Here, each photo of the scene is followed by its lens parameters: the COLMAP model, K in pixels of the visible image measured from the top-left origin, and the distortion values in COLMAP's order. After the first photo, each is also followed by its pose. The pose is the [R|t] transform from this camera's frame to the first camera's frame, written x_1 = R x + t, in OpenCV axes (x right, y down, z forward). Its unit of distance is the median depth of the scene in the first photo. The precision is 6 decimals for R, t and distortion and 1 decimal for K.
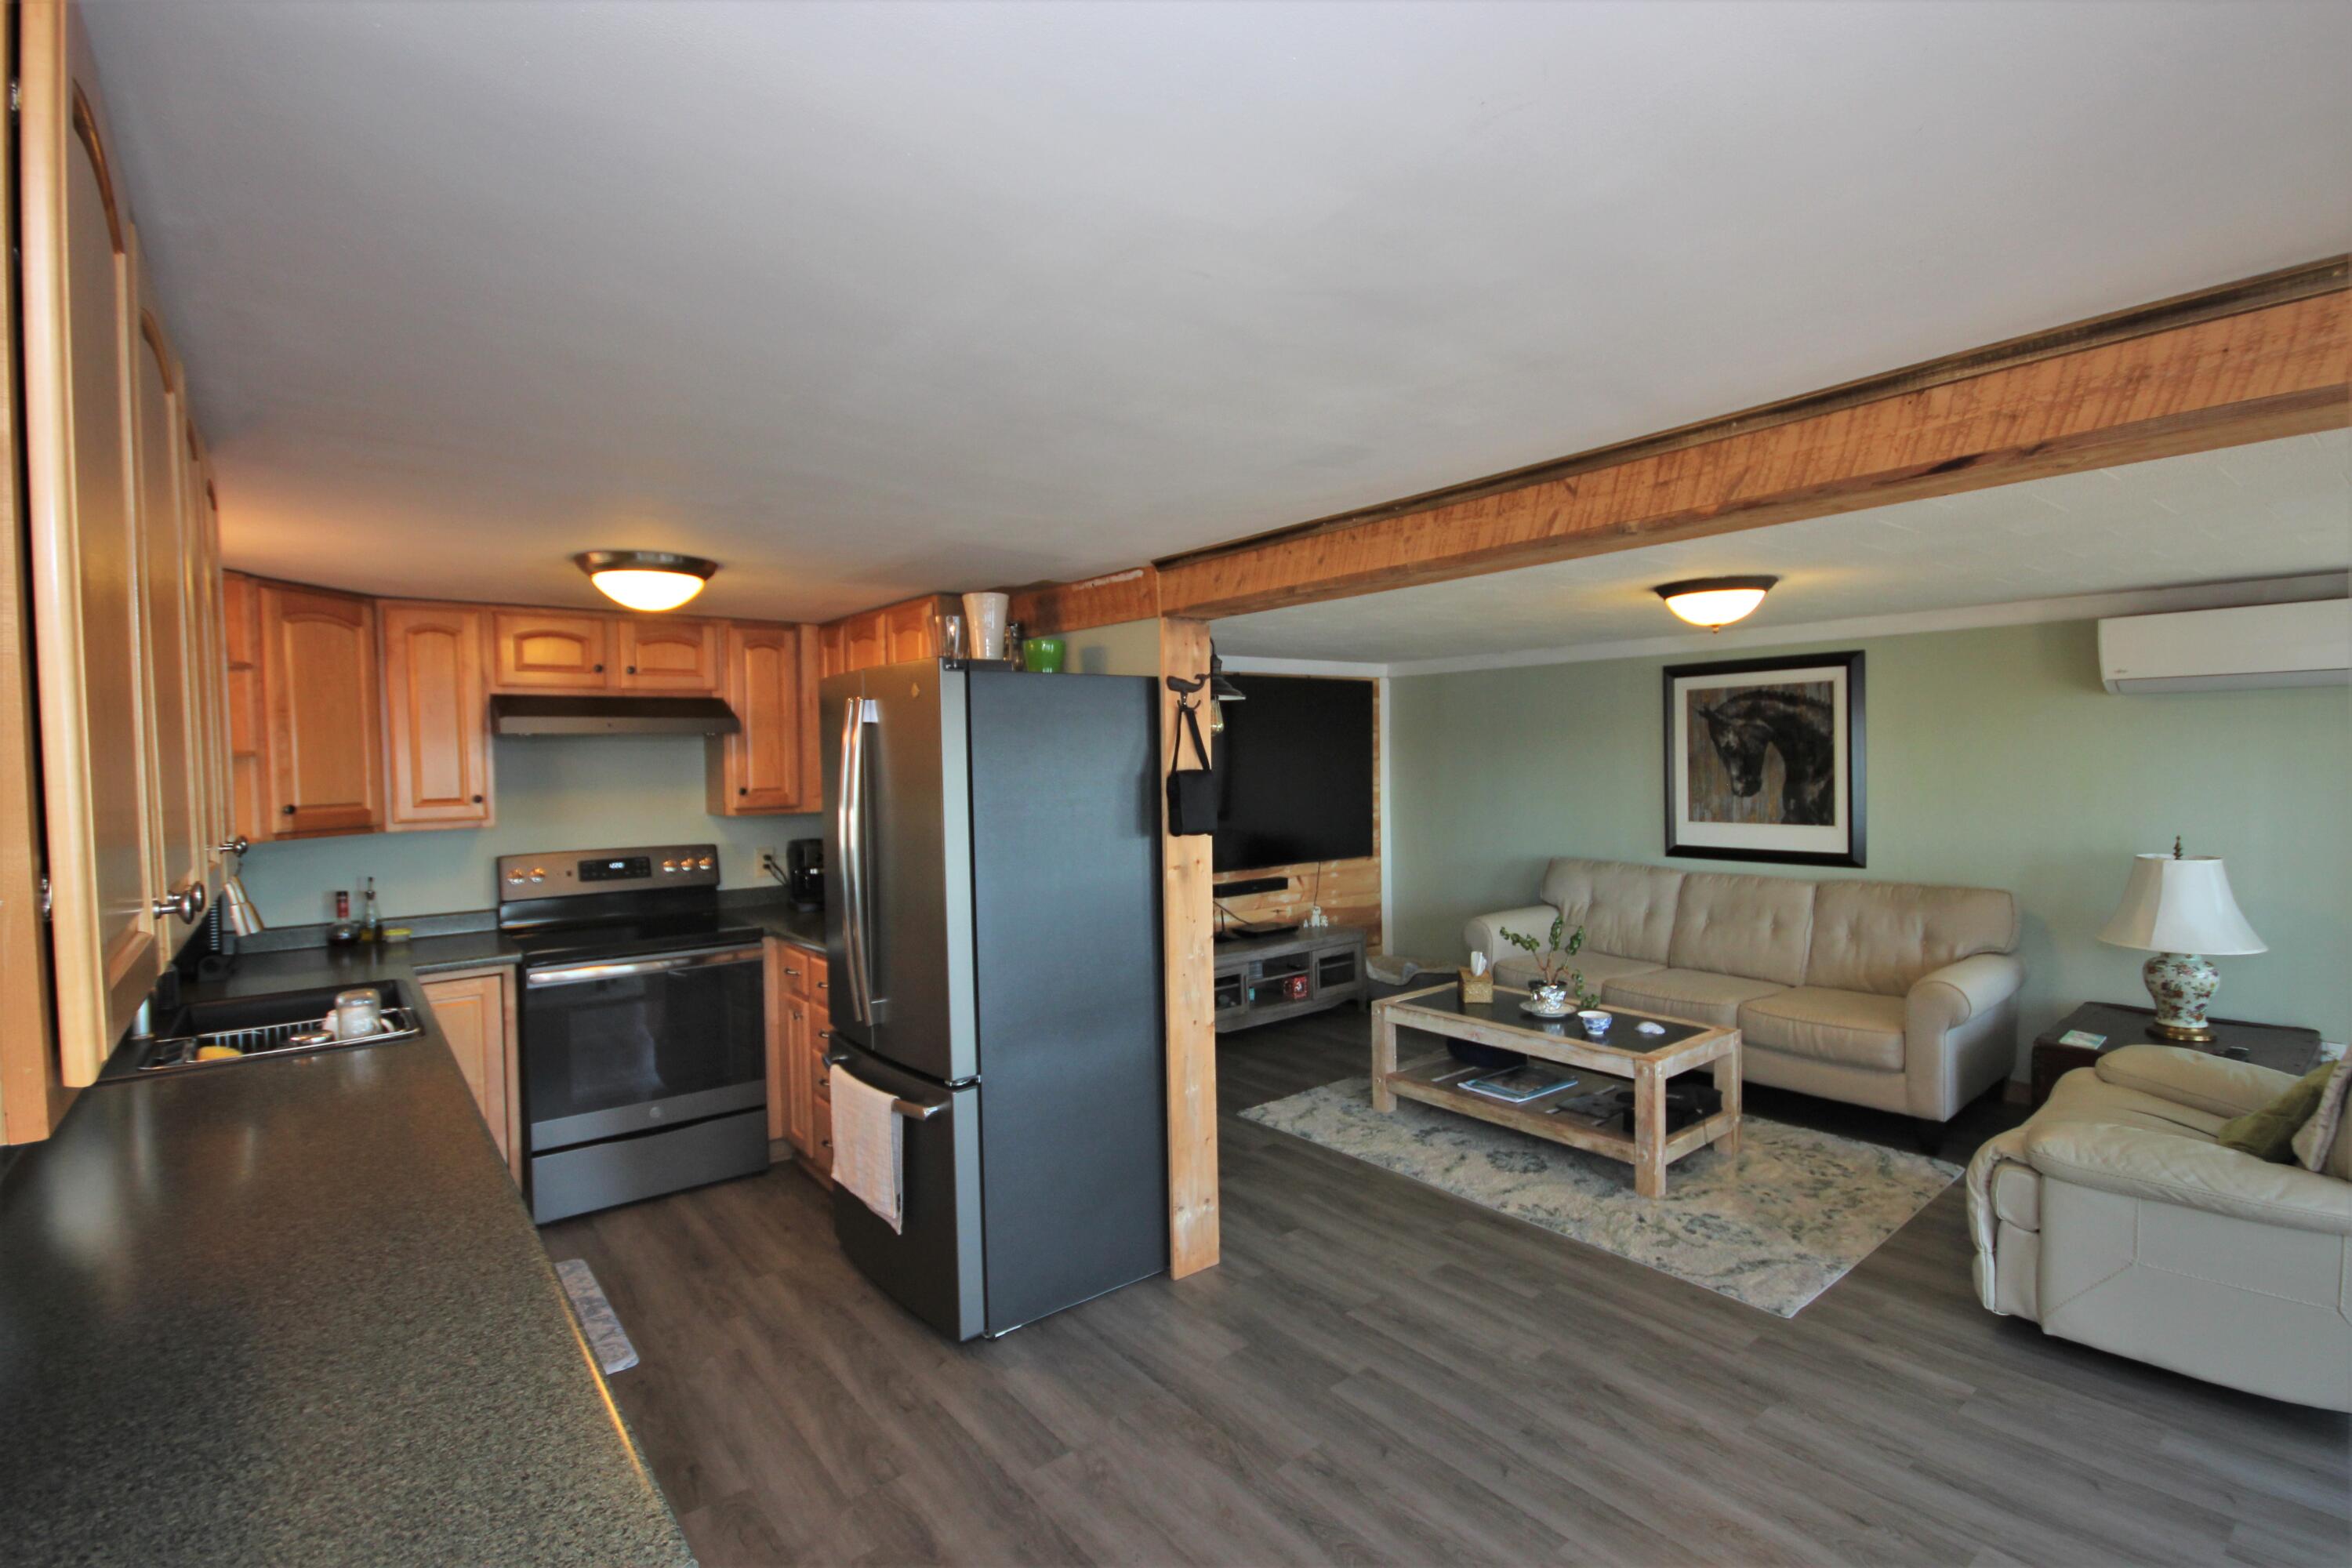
lens RADIAL K [[1086.2, 0, 1174.2], [0, 1086.2, 783.6], [0, 0, 1]] dist [-0.003503, -0.006916]
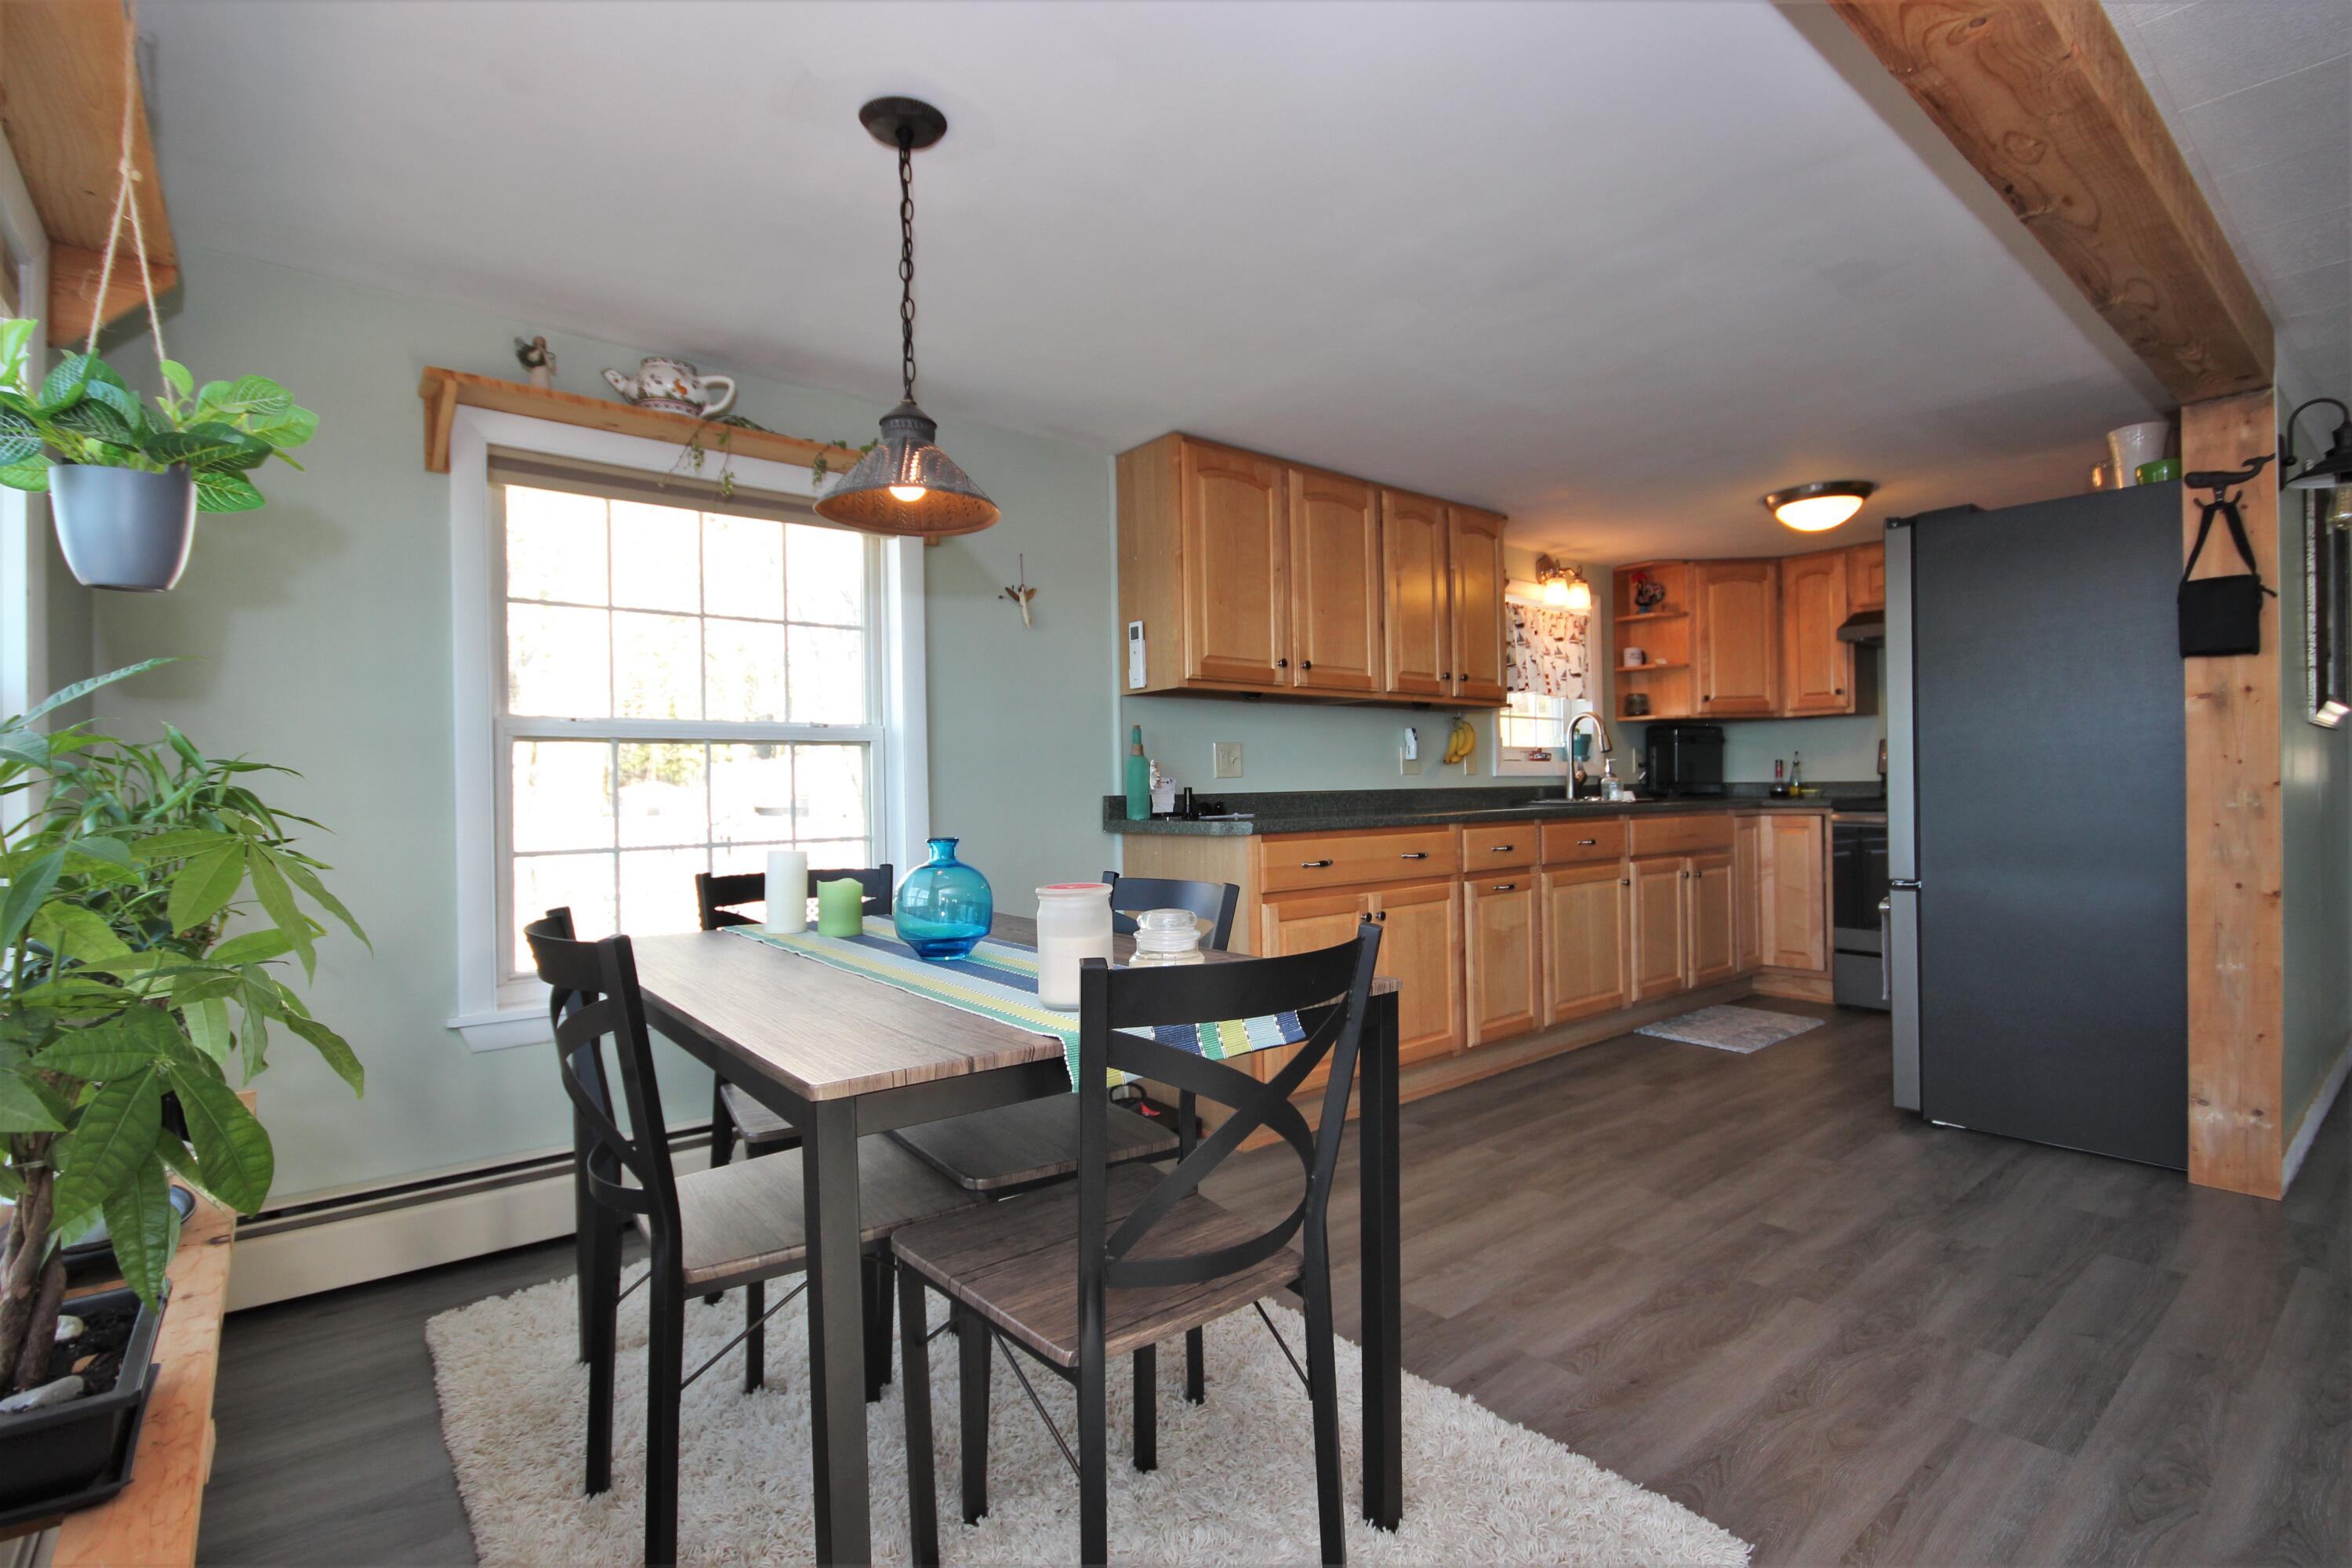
lens RADIAL K [[1086.2, 0, 1176.0], [0, 1086.2, 782.1], [0, 0, 1]] dist [-0.003503, -0.006916]
pose [[0.005782, 0.012216, -0.999909, 0.704516], [-0.015441, 0.999807, 0.012126, 0.123195], [0.999864, 0.015370, 0.005970, 0.165149]]
